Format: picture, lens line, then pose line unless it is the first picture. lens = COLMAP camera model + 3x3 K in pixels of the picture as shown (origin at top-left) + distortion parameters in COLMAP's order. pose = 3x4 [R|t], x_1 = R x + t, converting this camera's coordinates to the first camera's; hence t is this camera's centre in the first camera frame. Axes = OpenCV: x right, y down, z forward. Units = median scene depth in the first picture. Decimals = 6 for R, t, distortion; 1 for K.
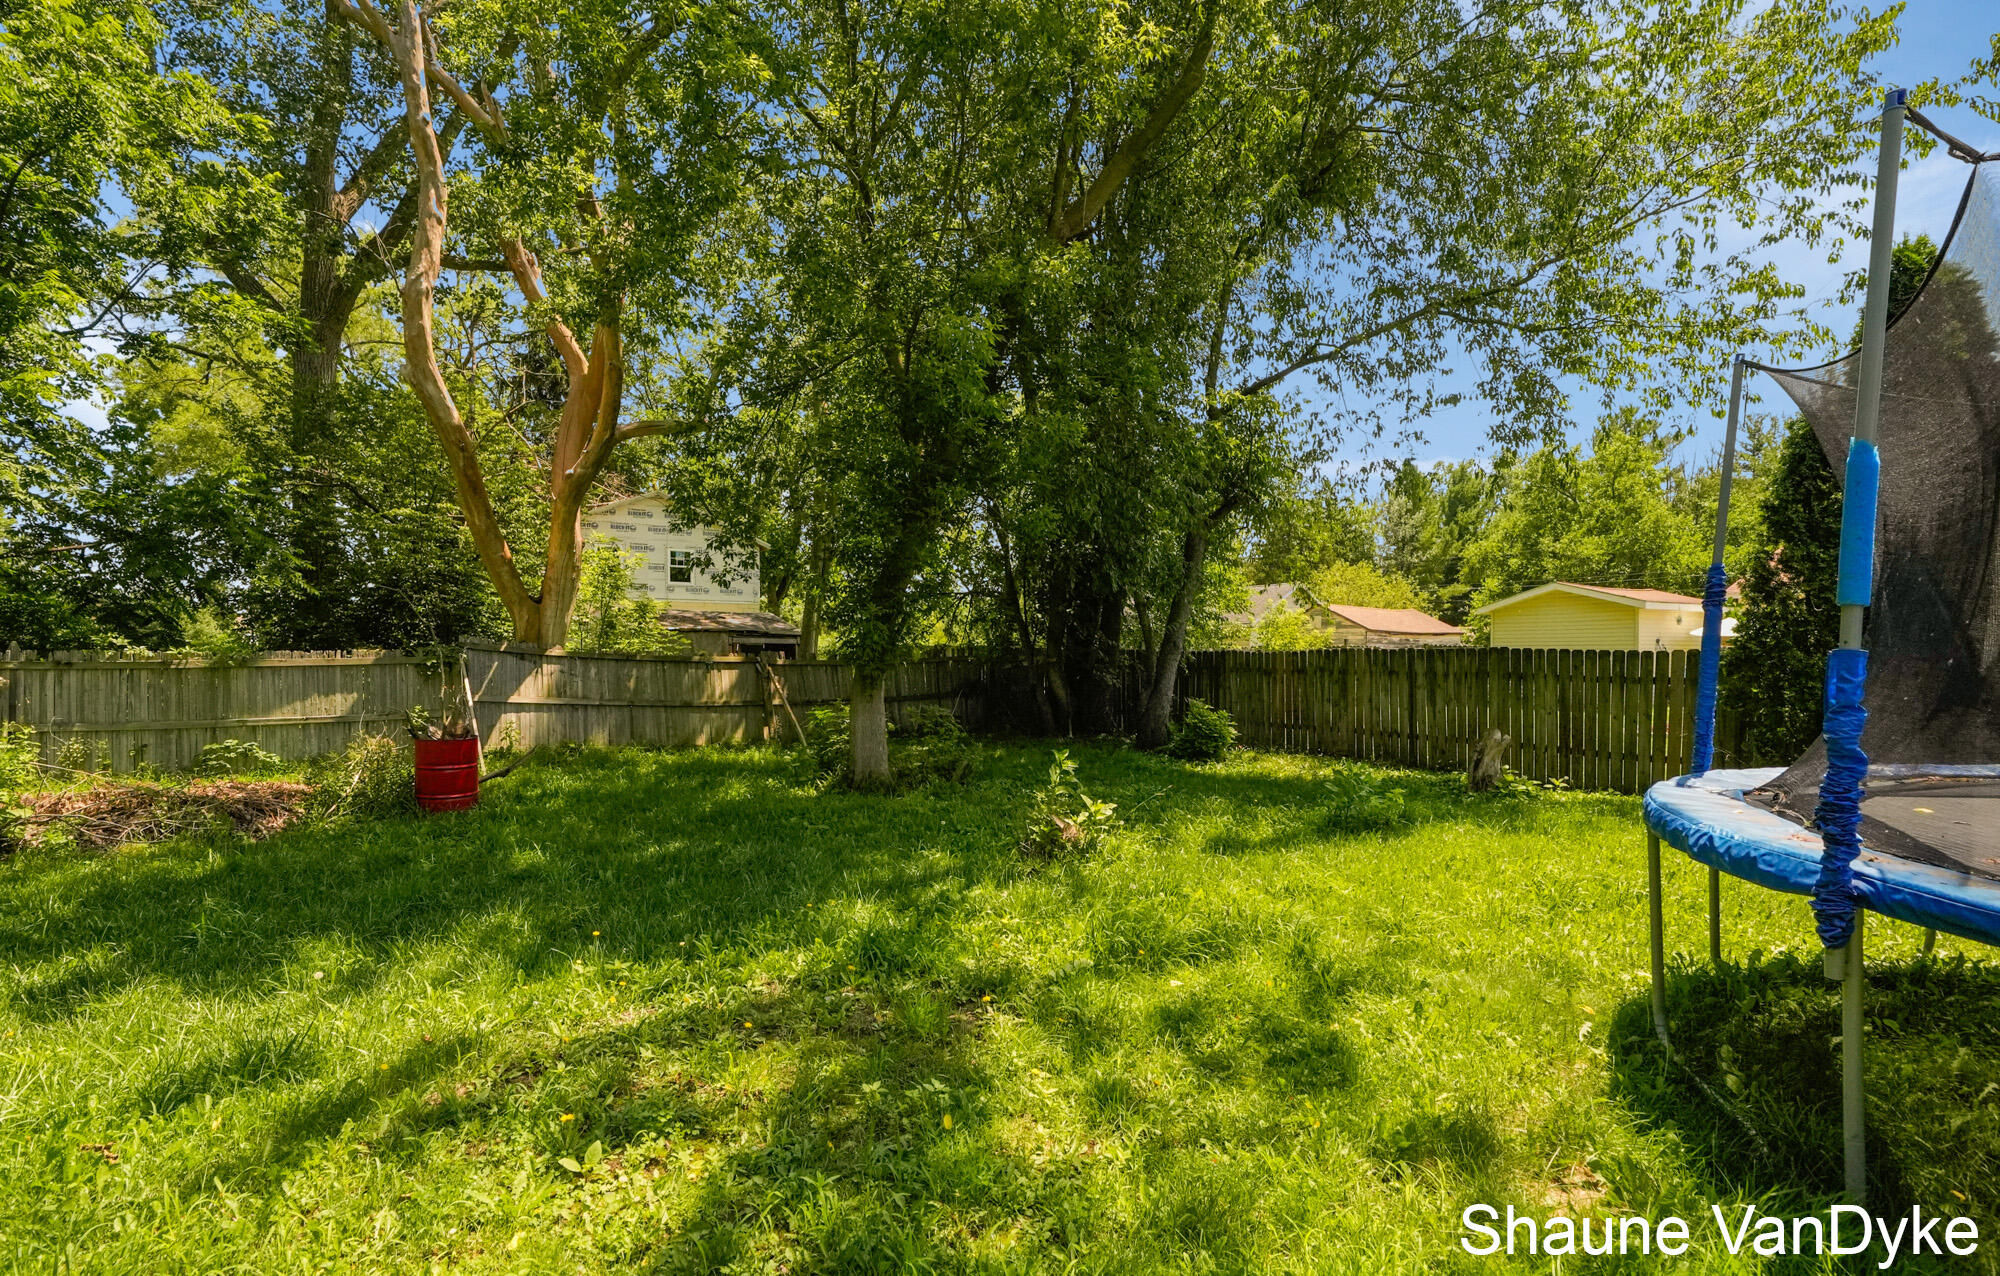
lens RADIAL K [[927.6, 0, 981.0], [0, 927.6, 674.4], [0, 0, 1]] dist [-0.000839, 0.000138]
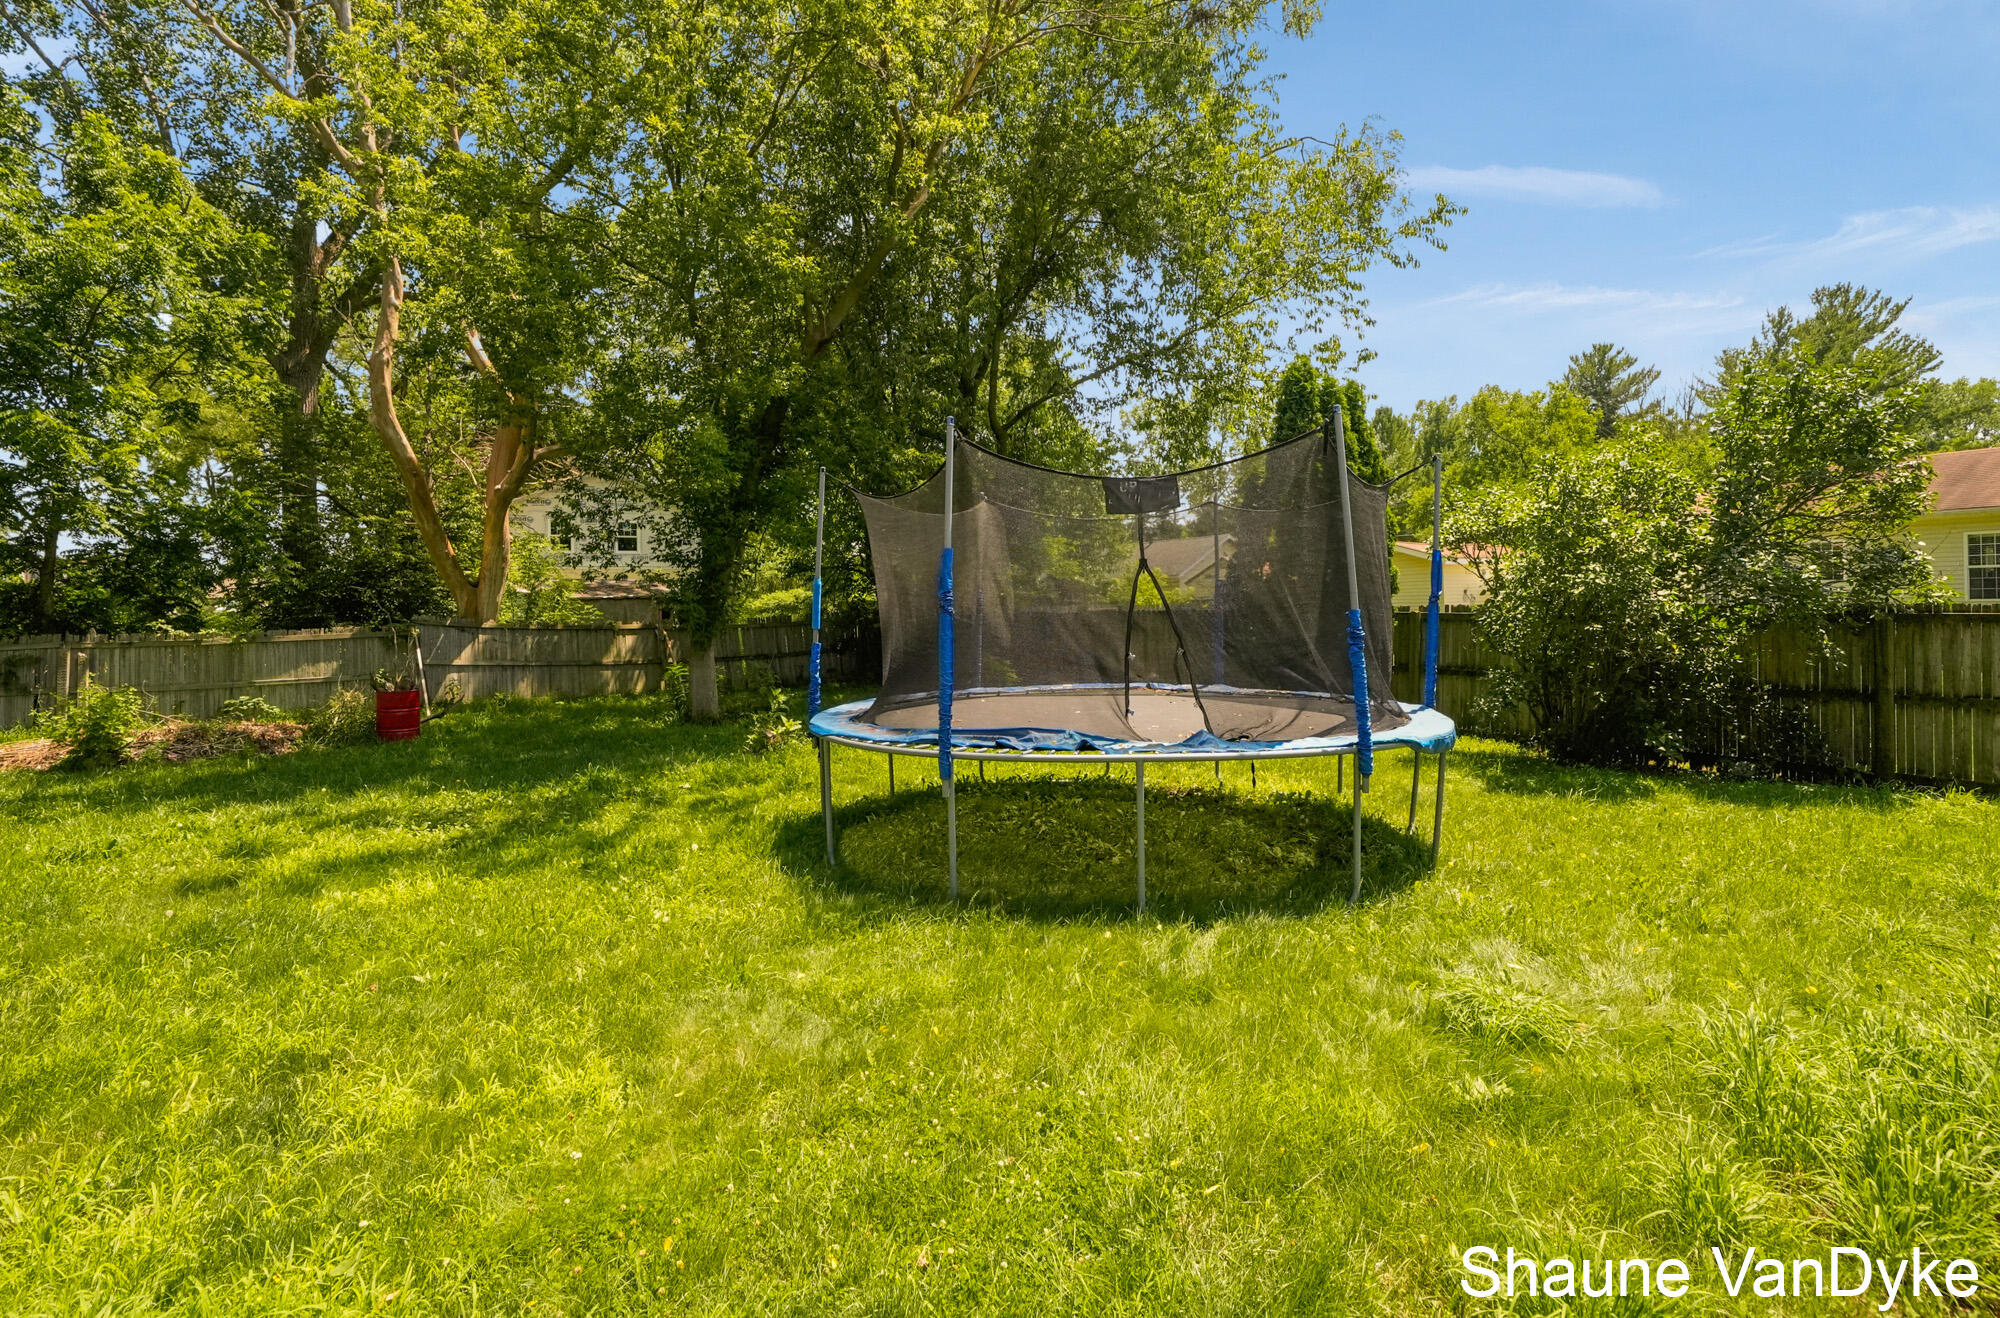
lens RADIAL K [[904.5, 0, 927.0], [0, 904.5, 596.7], [0, 0, 1]] dist [-0.000213, -0.000379]
pose [[0.999767, -0.019563, -0.009157, 0.193042], [0.019239, 0.999231, -0.034174, -0.010214], [0.009819, 0.033990, 0.999374, -0.297669]]
